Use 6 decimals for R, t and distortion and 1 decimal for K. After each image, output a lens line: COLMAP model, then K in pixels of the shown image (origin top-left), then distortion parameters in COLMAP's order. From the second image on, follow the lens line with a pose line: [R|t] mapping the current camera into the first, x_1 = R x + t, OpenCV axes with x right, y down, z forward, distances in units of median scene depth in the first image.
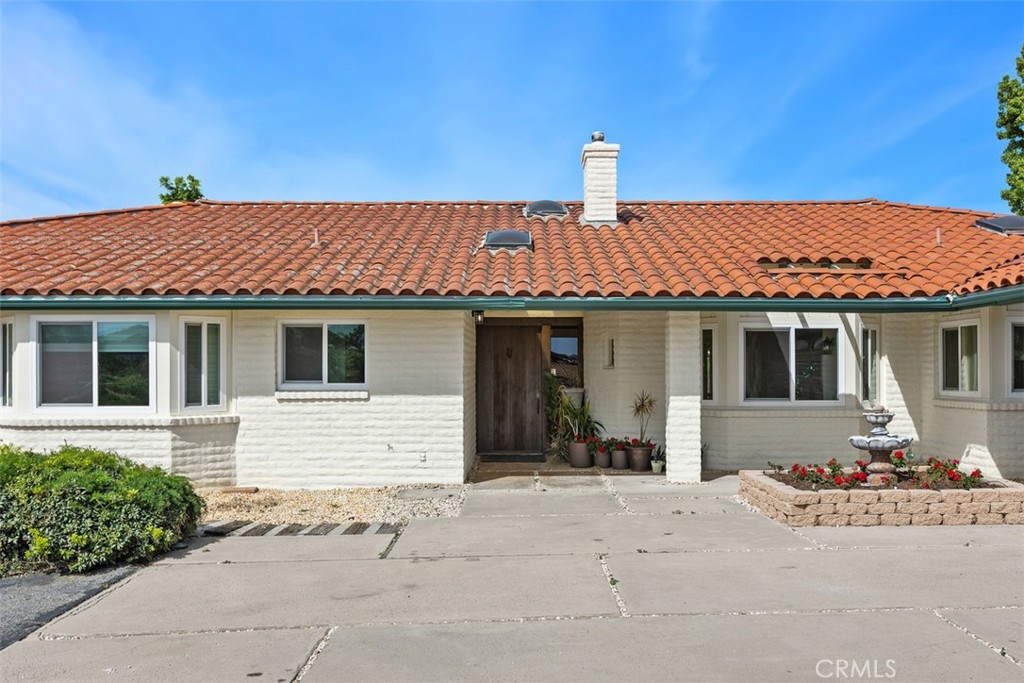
lens RADIAL K [[874.4, 0, 512.0], [0, 874.4, 341.5], [0, 0, 1]] dist [0.006963, 0.001160]
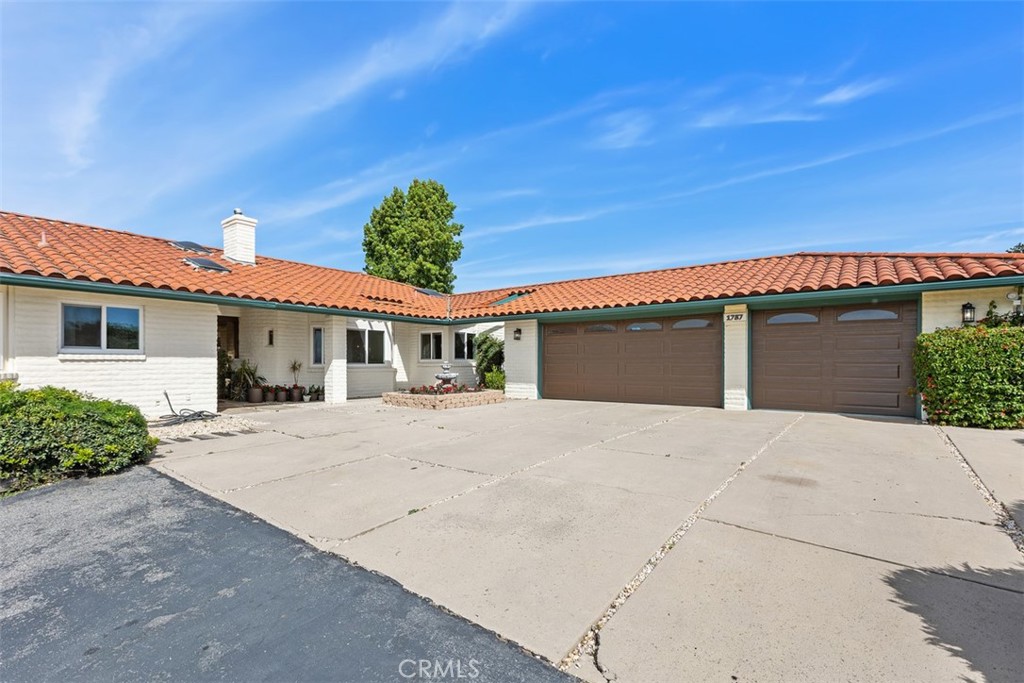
lens RADIAL K [[453.5, 0, 512.5], [0, 453.5, 336.1], [0, 0, 1]] dist [-0.000099, -0.000128]
pose [[0.622465, 0.045790, 0.781307, -0.374028], [-0.029644, 0.998950, -0.034928, 0.033849], [-0.782086, -0.001419, 0.623169, 0.047755]]
